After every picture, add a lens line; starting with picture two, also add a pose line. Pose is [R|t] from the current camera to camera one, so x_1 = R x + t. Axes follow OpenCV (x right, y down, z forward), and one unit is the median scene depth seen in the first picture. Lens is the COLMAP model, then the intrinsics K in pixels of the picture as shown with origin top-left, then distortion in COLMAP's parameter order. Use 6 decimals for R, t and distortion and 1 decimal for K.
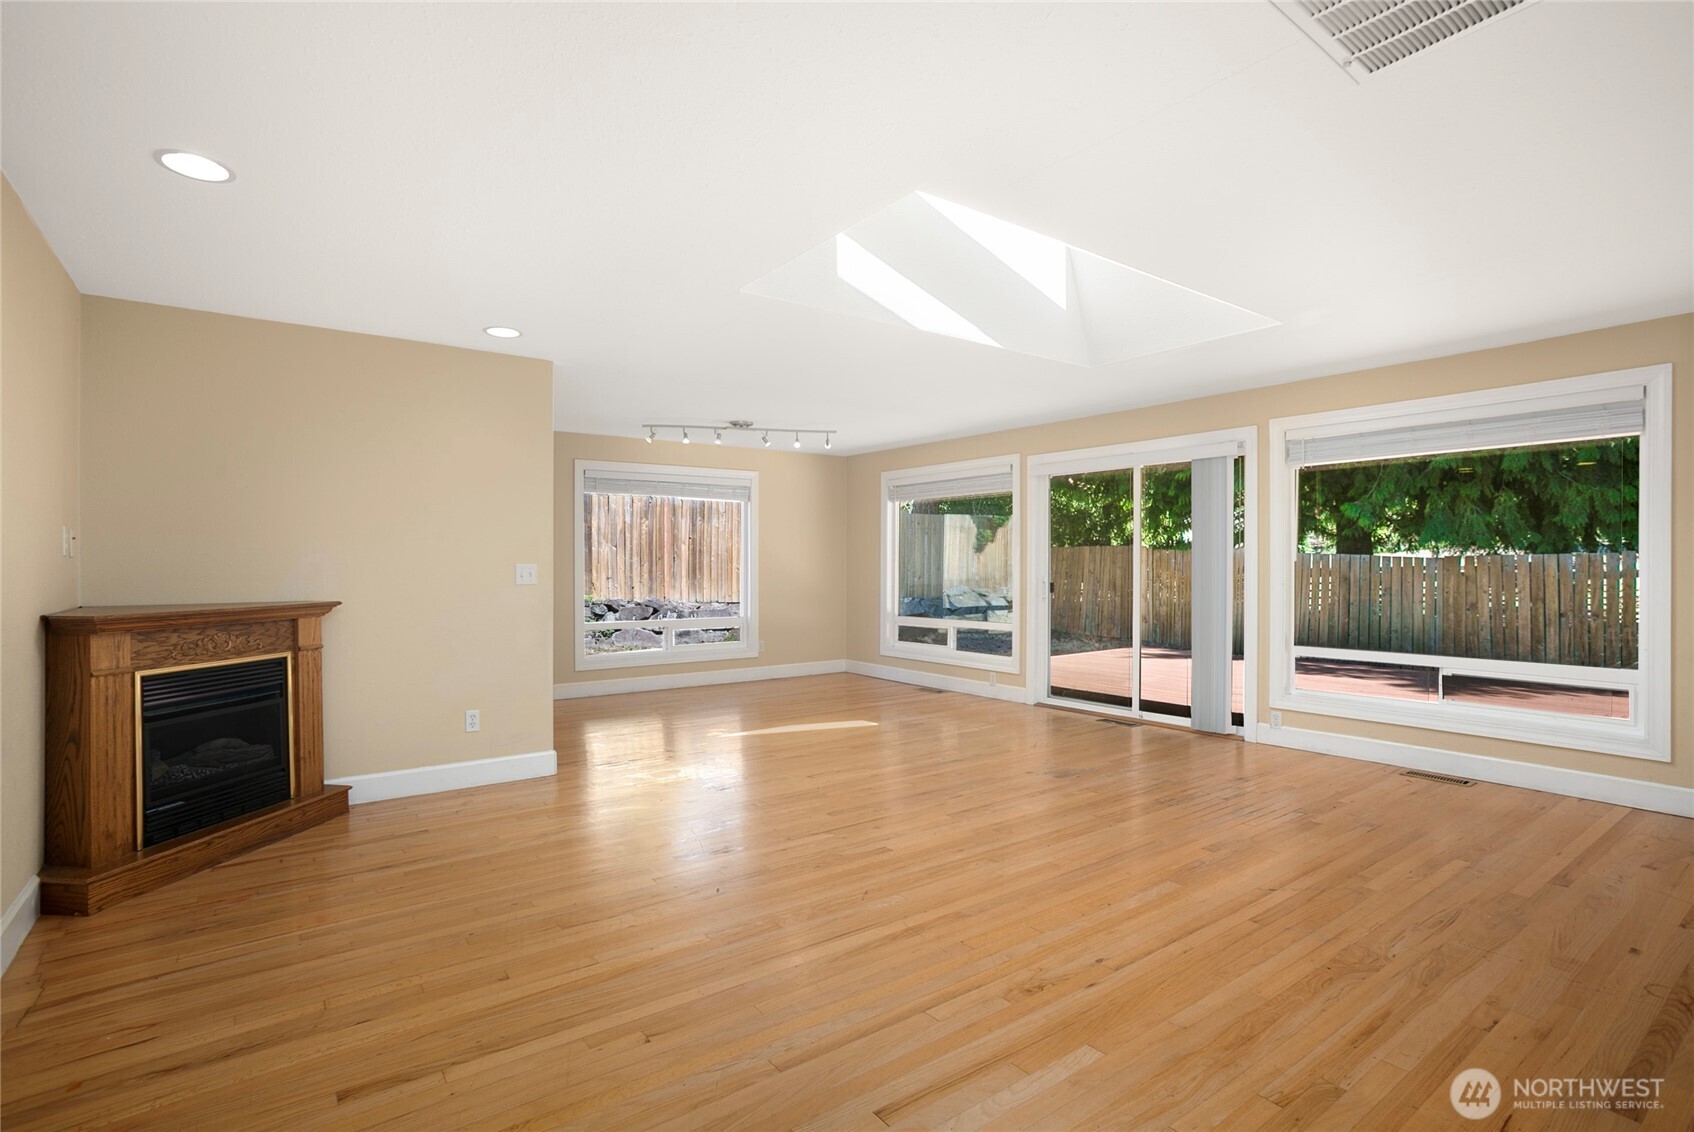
lens RADIAL K [[816.8, 0, 844.8], [0, 816.8, 571.9], [0, 0, 1]] dist [-0.083076, 0.044221]
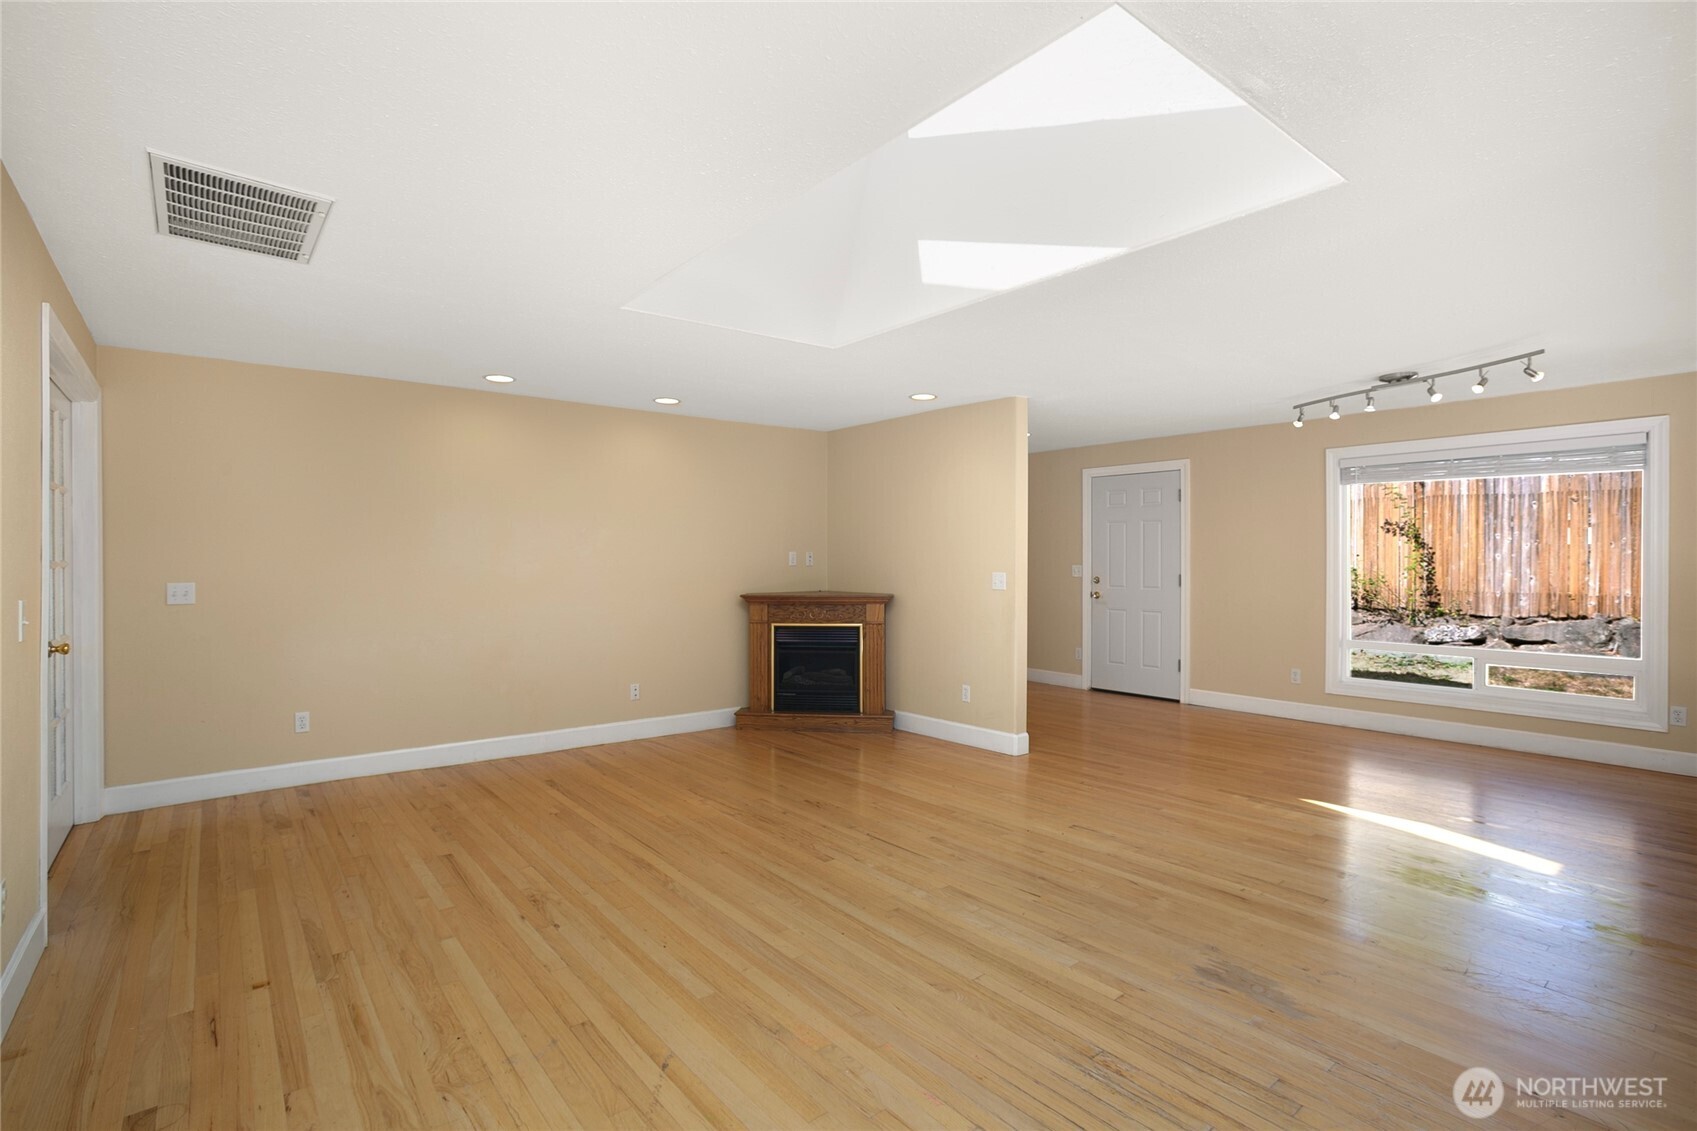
lens RADIAL K [[818.2, 0, 846.3], [0, 818.2, 571.4], [0, 0, 1]] dist [-0.083076, 0.044221]
pose [[0.046327, 0.017094, -0.998780, 1.140963], [-0.010392, 0.999808, 0.016630, -0.040847], [0.998872, 0.009609, 0.046496, 1.038965]]
